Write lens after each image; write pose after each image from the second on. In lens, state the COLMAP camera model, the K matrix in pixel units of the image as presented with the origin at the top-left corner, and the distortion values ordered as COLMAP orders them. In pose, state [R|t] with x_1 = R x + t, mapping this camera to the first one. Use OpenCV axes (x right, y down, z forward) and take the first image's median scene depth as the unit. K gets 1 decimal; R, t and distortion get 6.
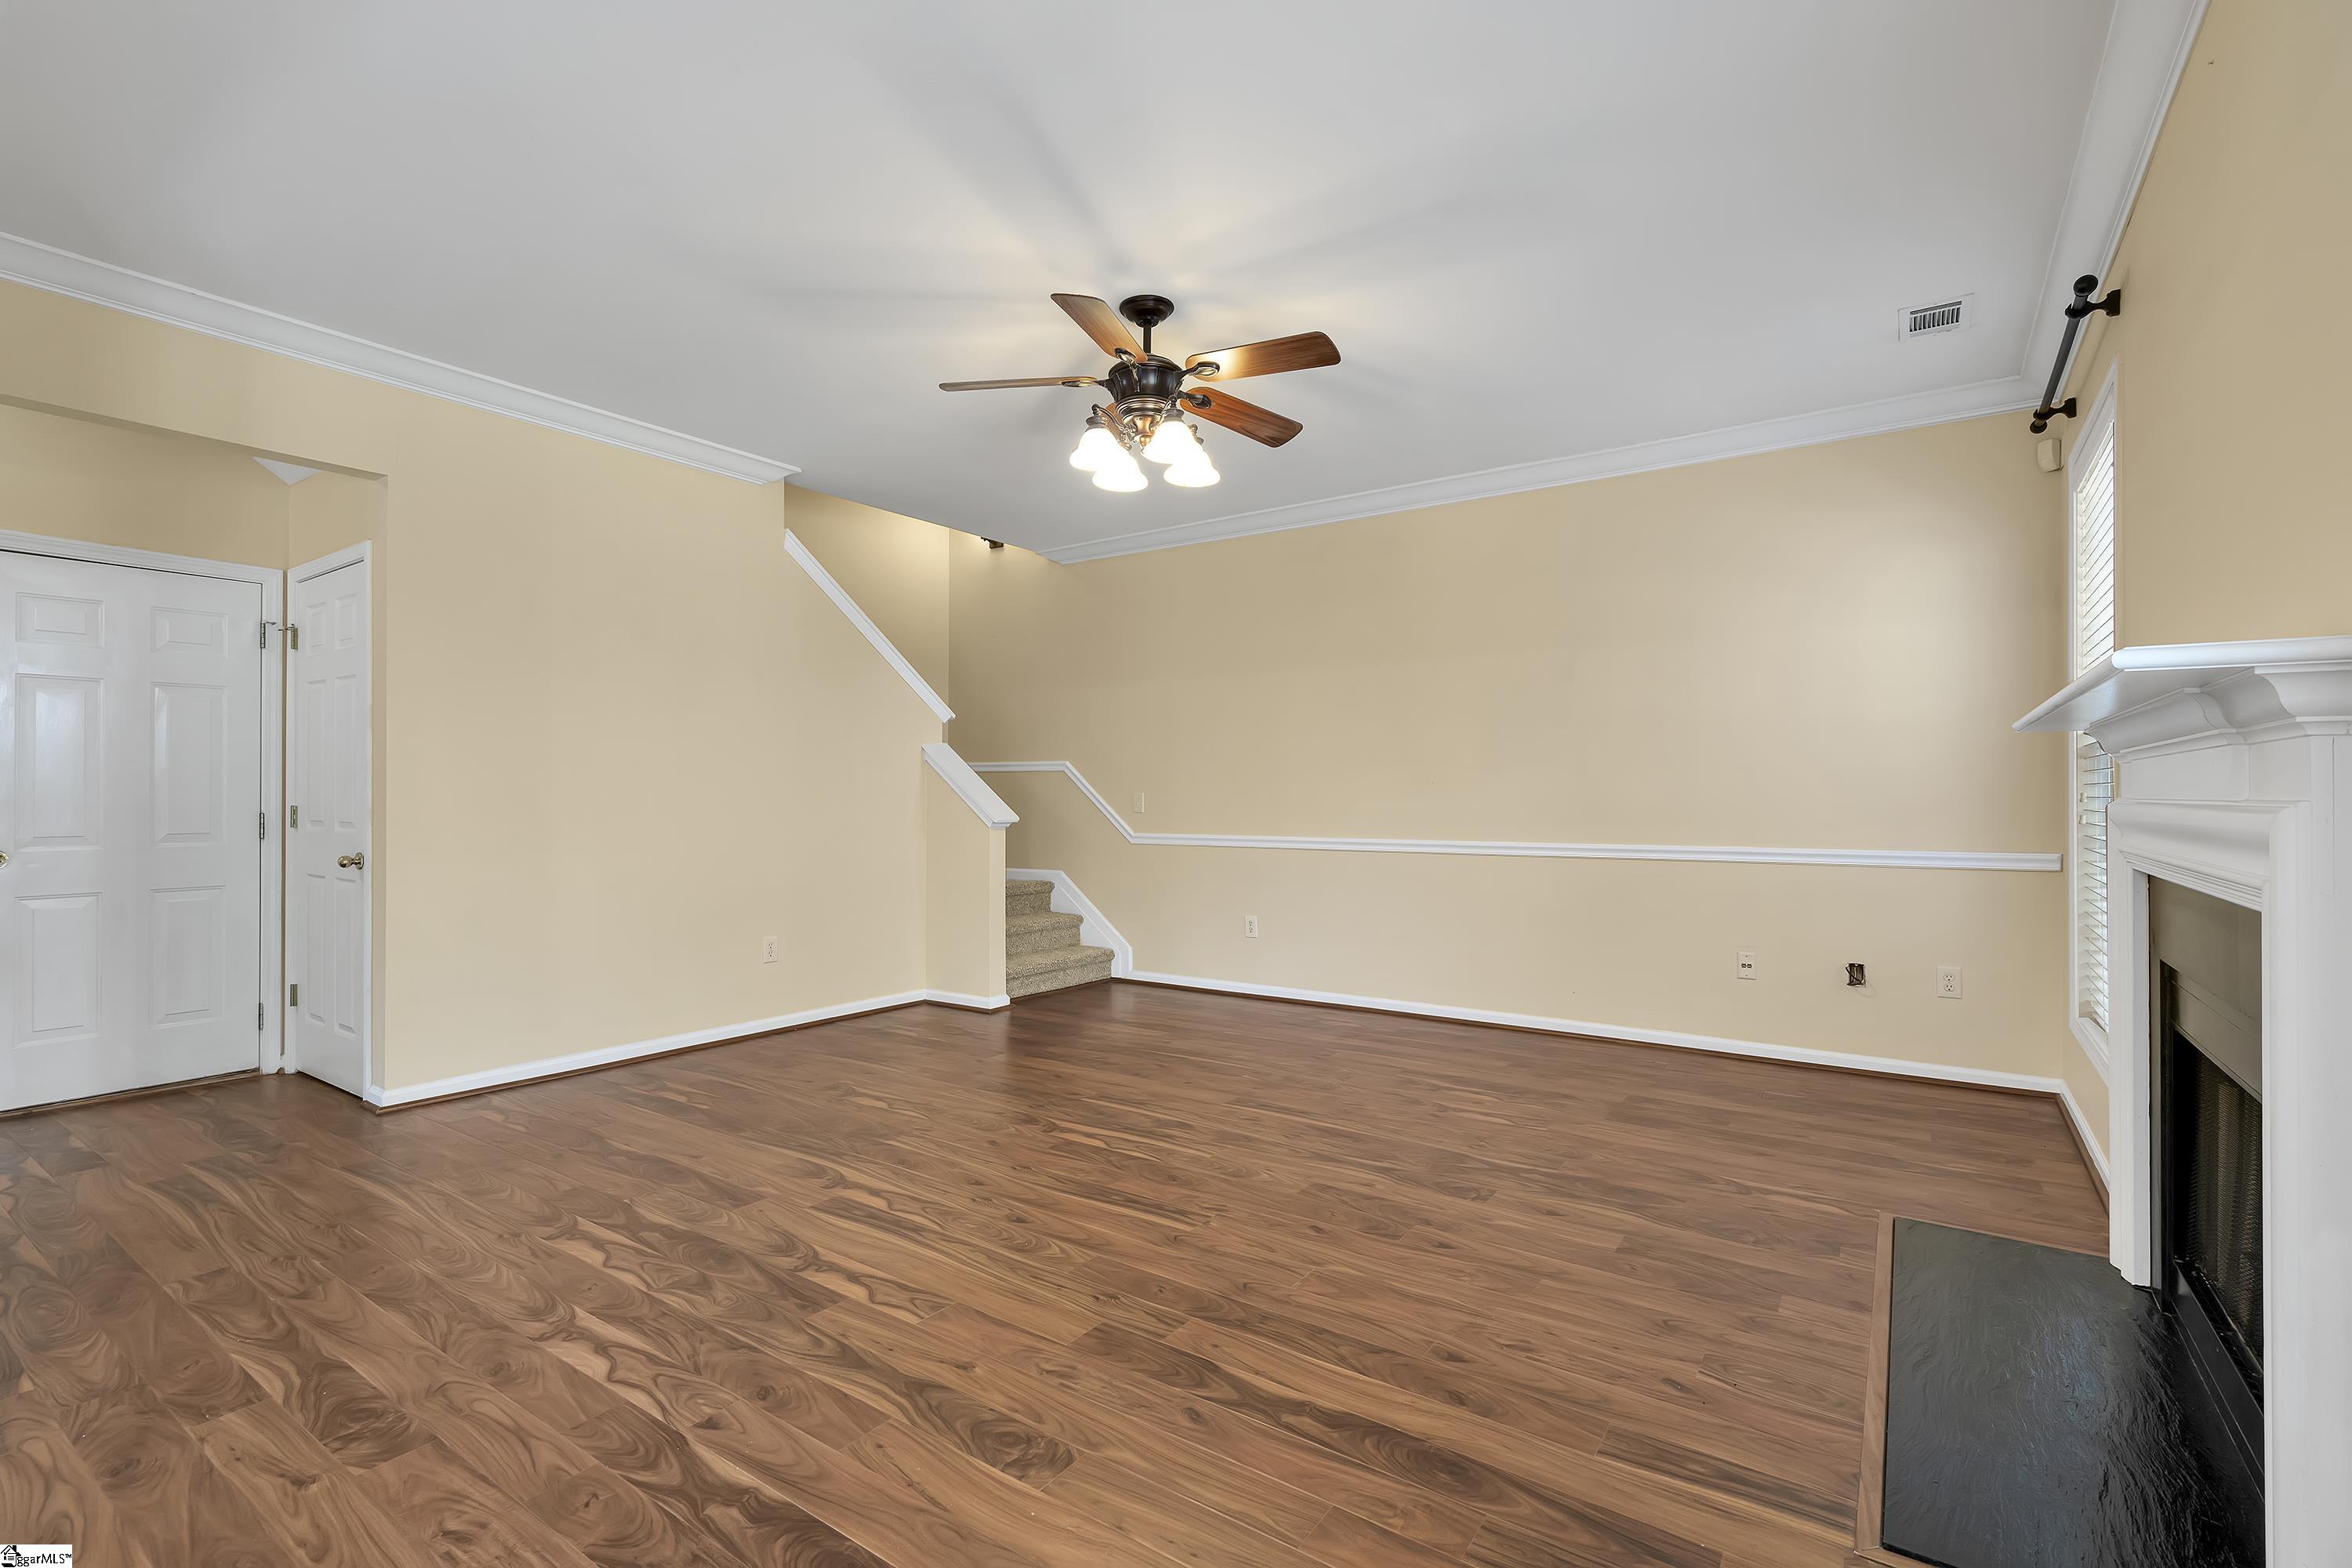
lens RADIAL K [[1046.3, 0, 1181.0], [0, 1046.3, 785.0], [0, 0, 1]] dist [-0.005639, 0.000599]
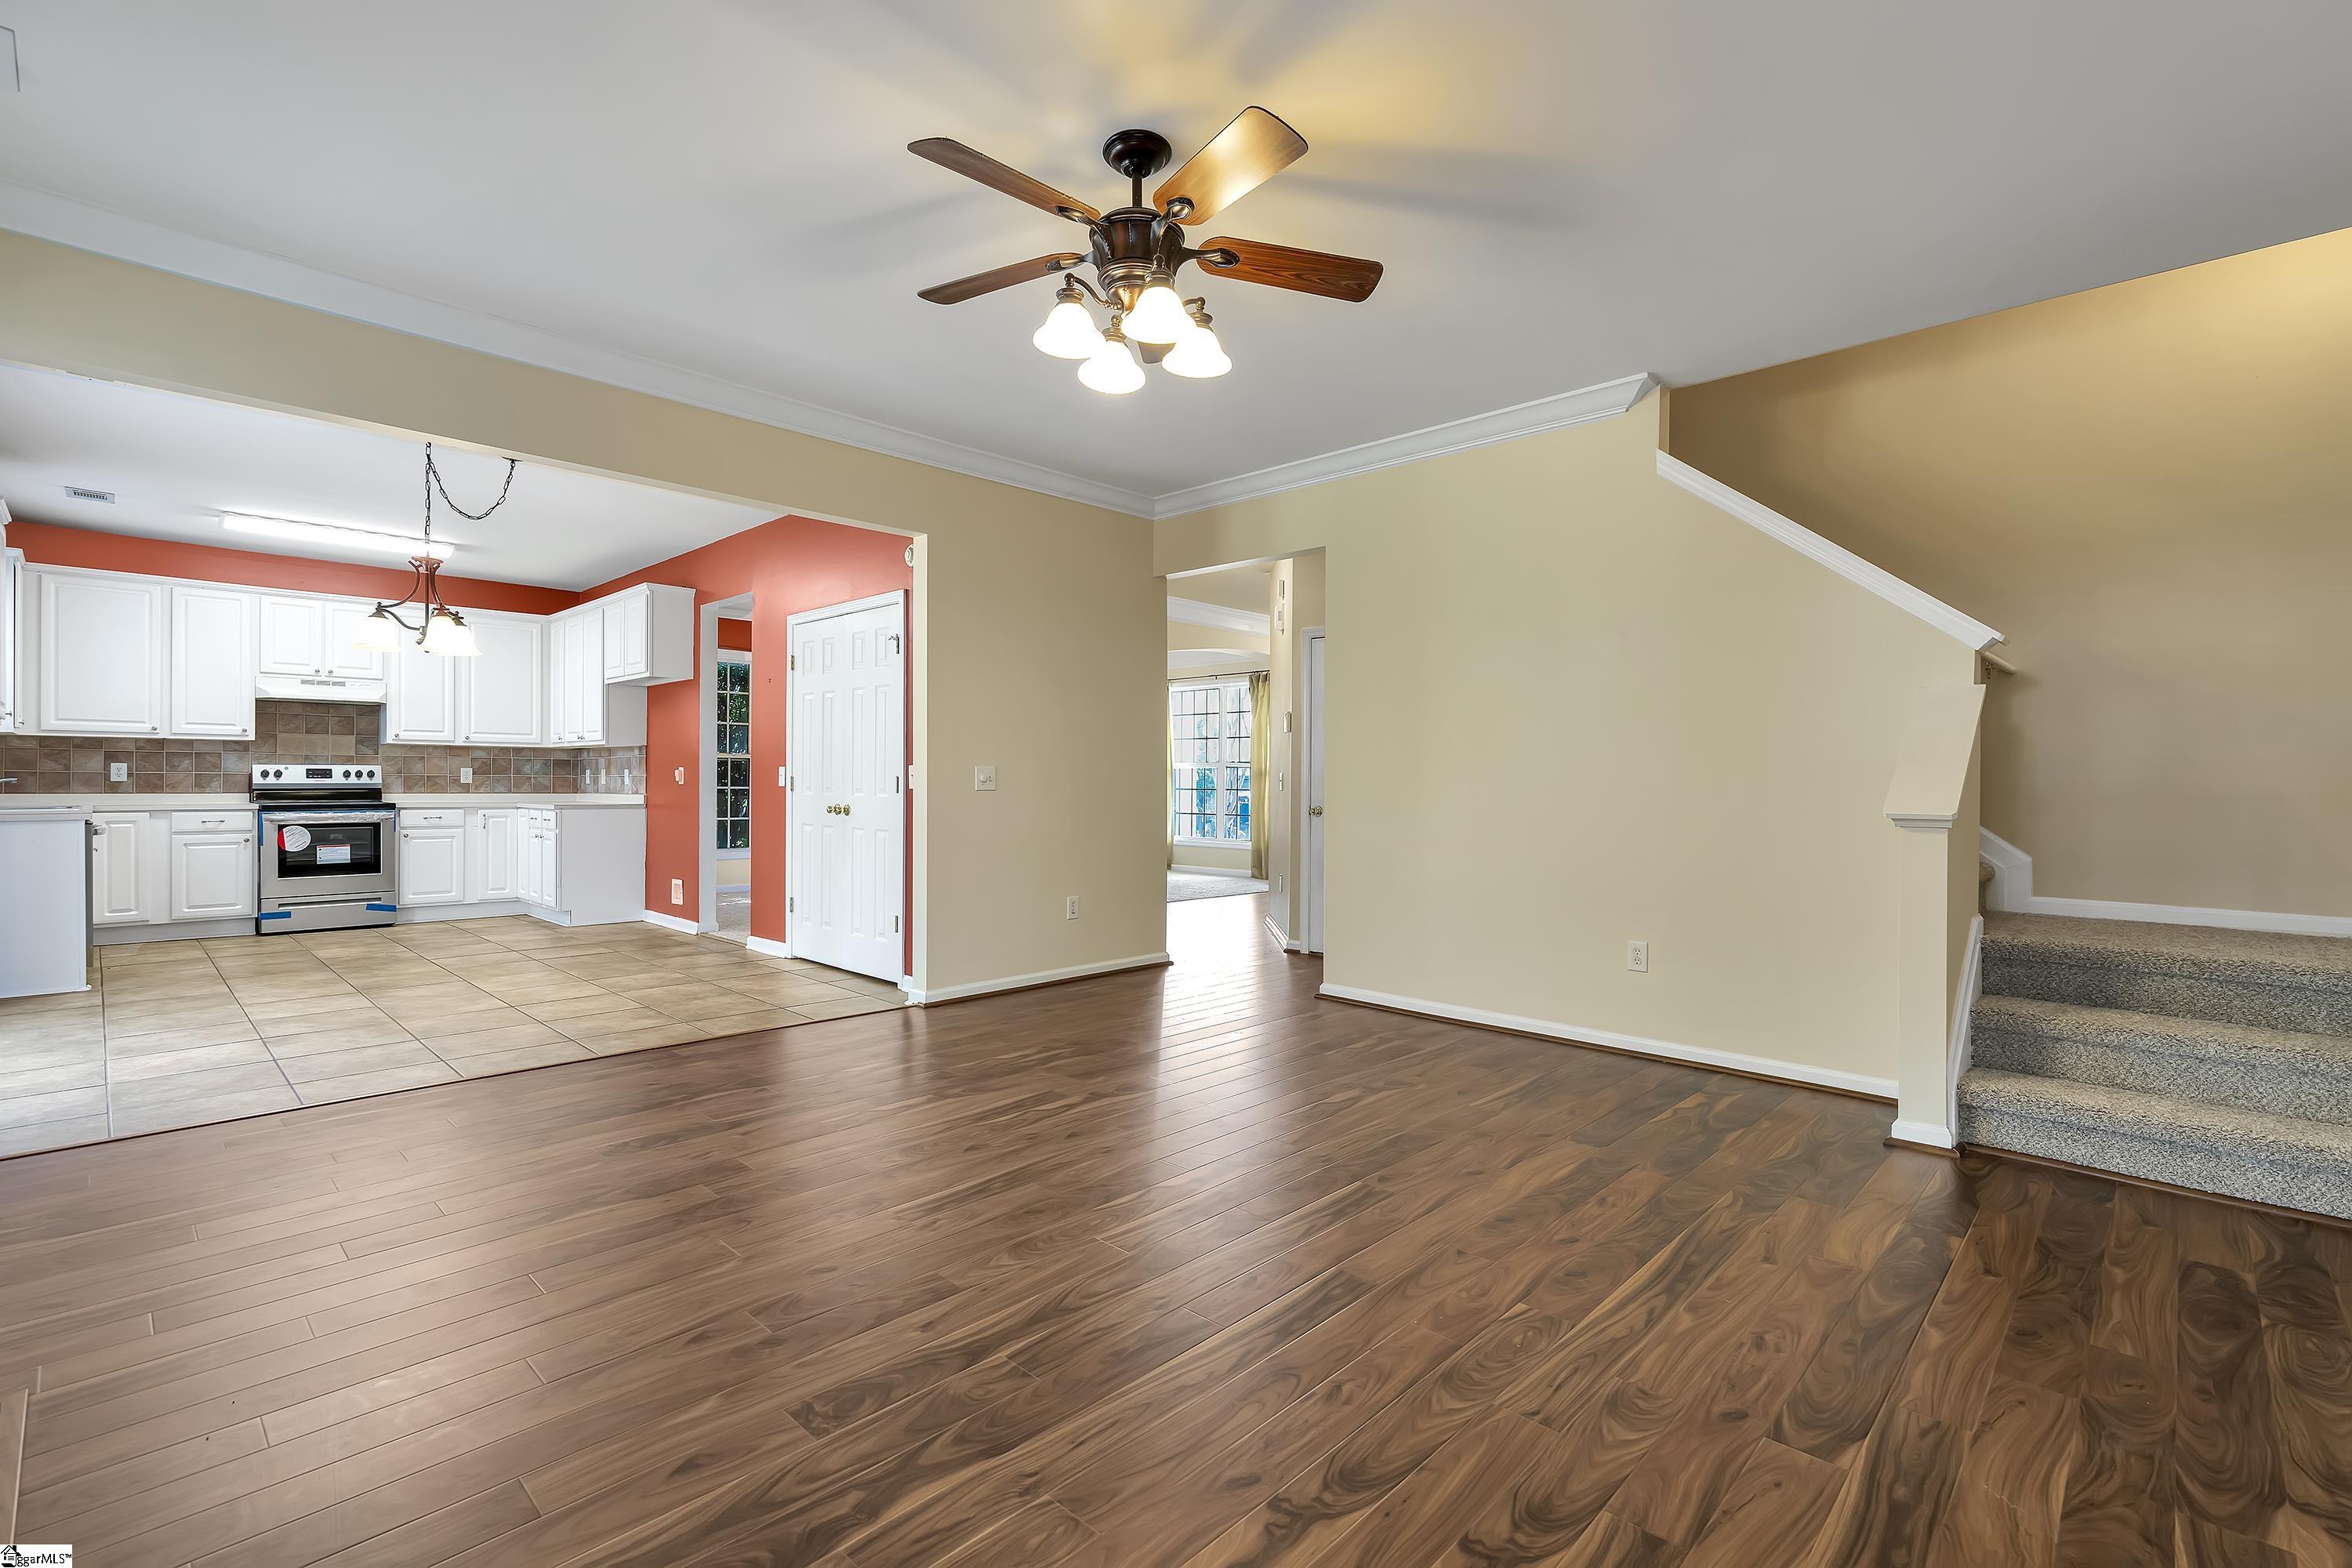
lens RADIAL K [[1046.3, 0, 1177.3], [0, 1046.3, 794.0], [0, 0, 1]] dist [-0.005639, 0.000599]
pose [[-0.155572, 0.010557, -0.987768, 0.793644], [0.004220, 0.999941, 0.010022, 0.026906], [0.987816, -0.002609, -0.155607, 1.221618]]
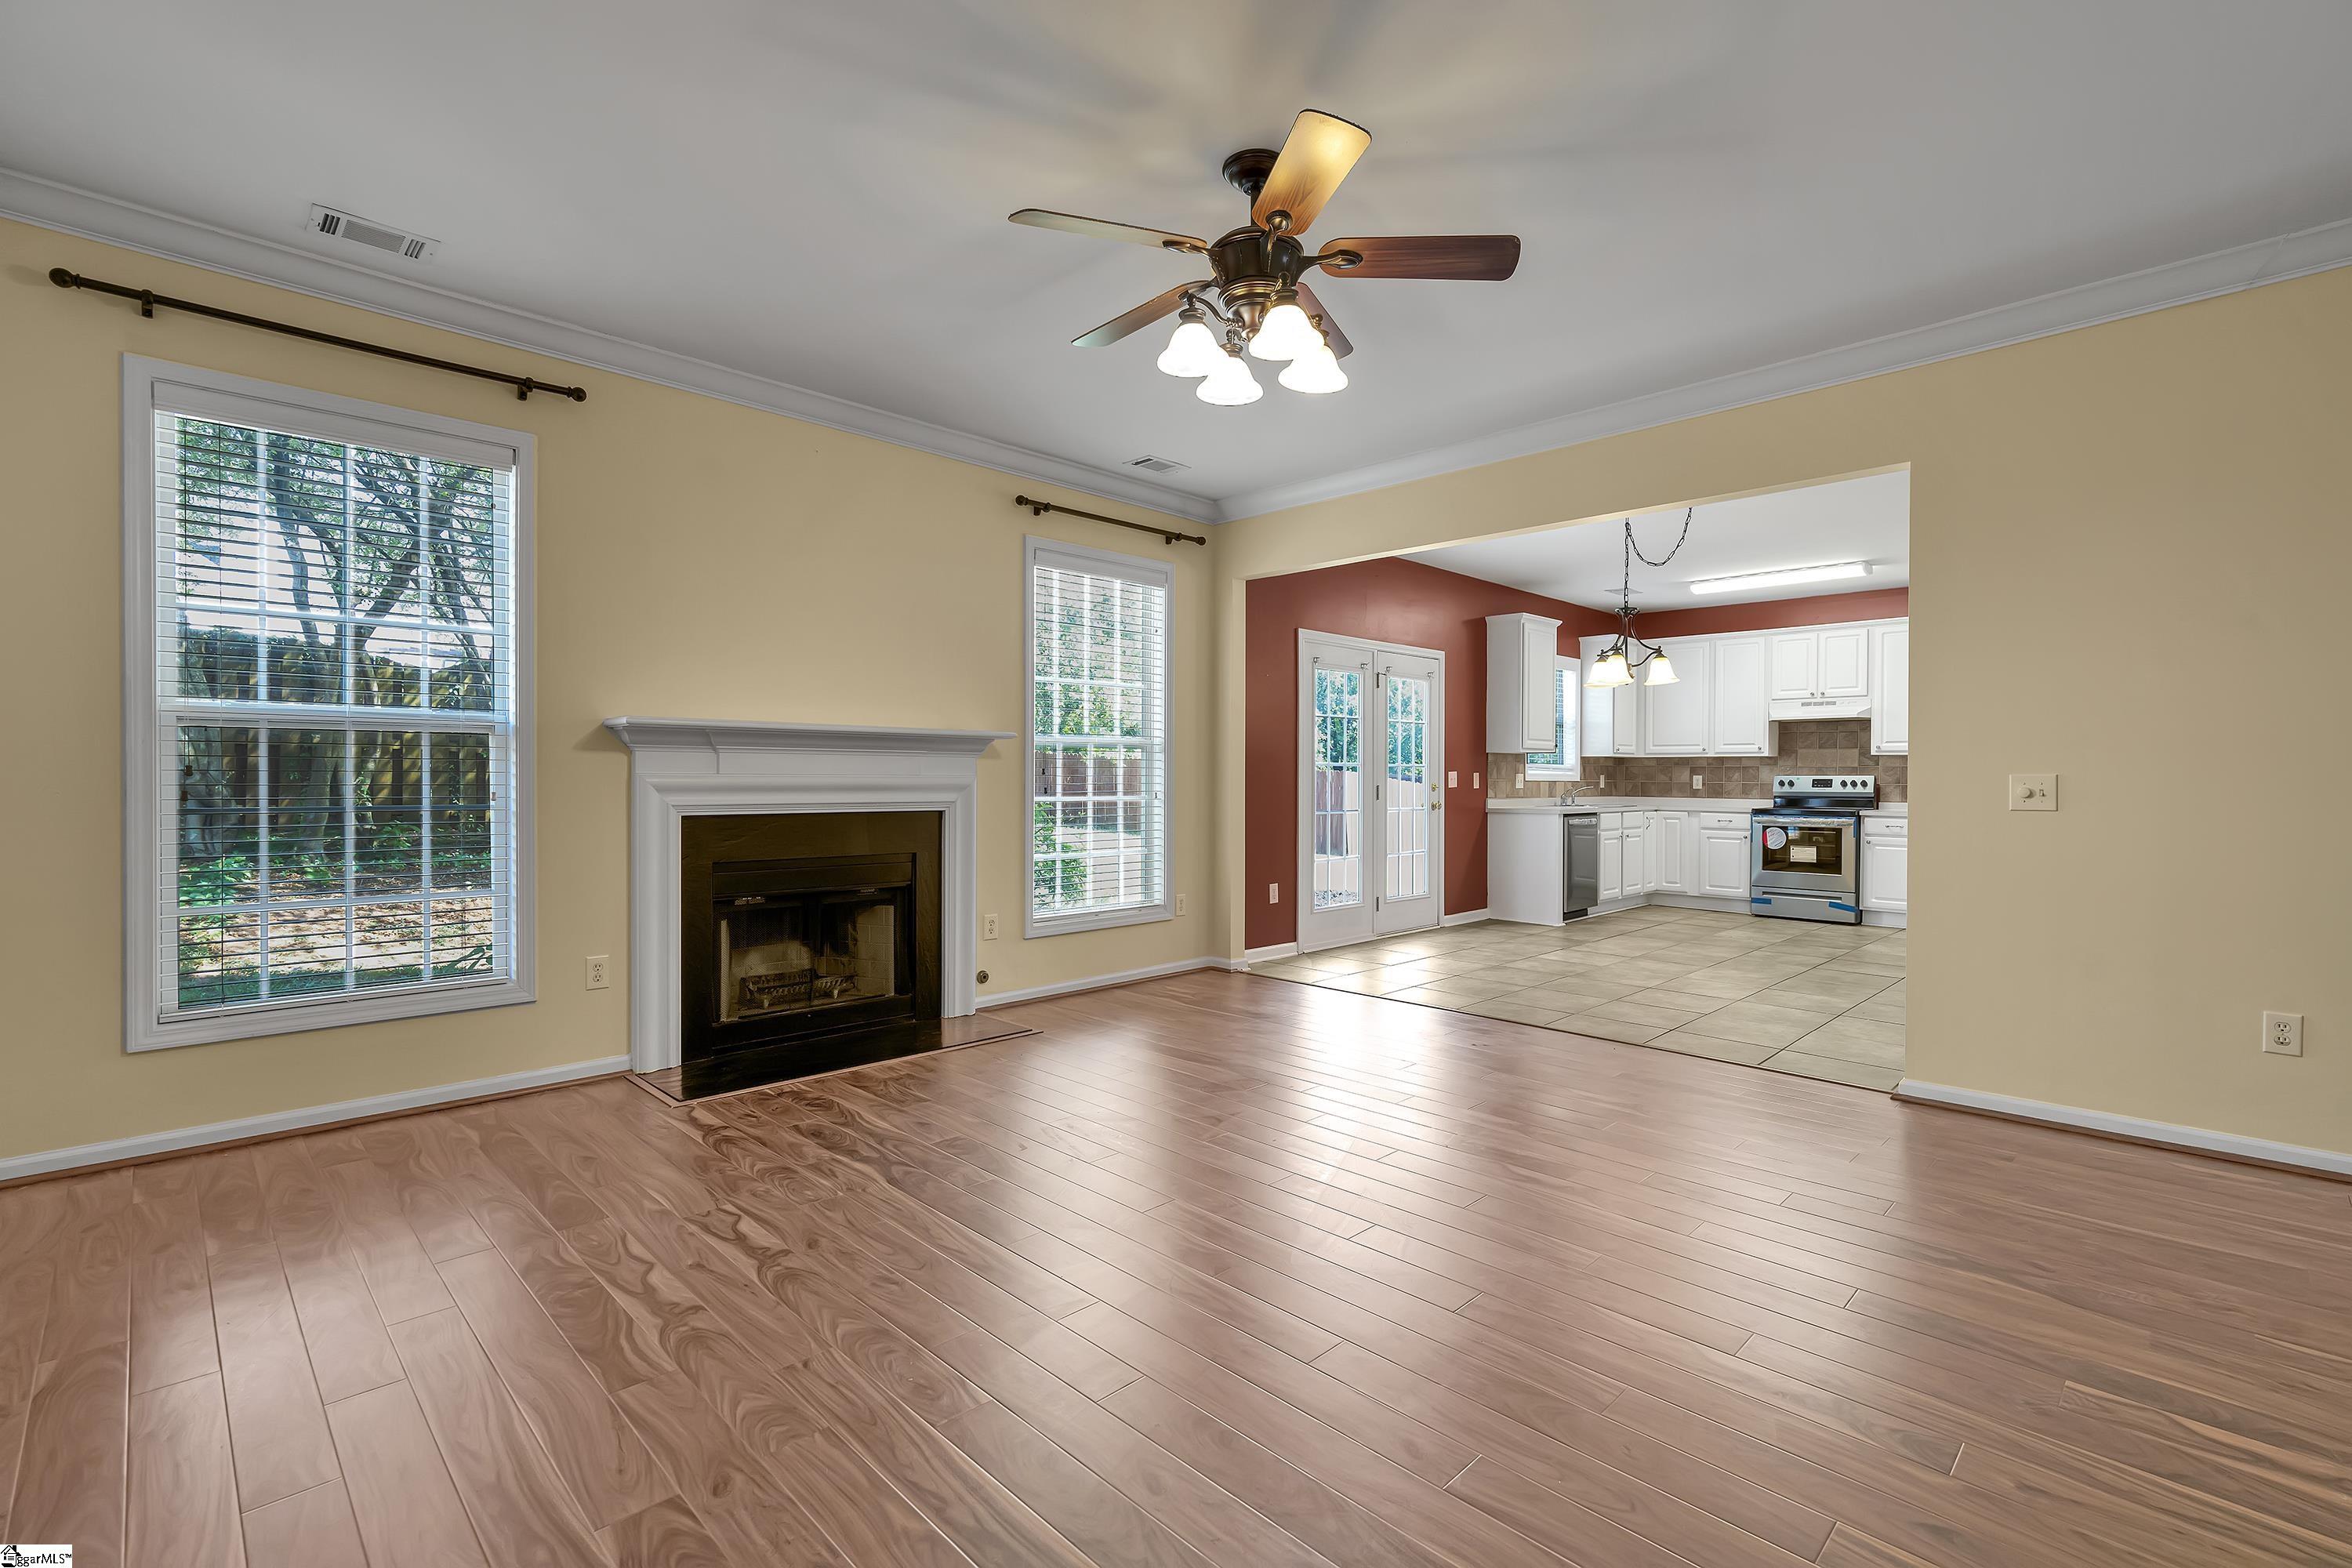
lens RADIAL K [[1046.3, 0, 1177.3], [0, 1046.3, 782.1], [0, 0, 1]] dist [-0.005639, 0.000599]
pose [[-0.983476, -0.007149, 0.180897, -0.131574], [-0.008175, 0.999954, -0.004928, 0.019640], [-0.180854, -0.006326, -0.983490, 1.910250]]
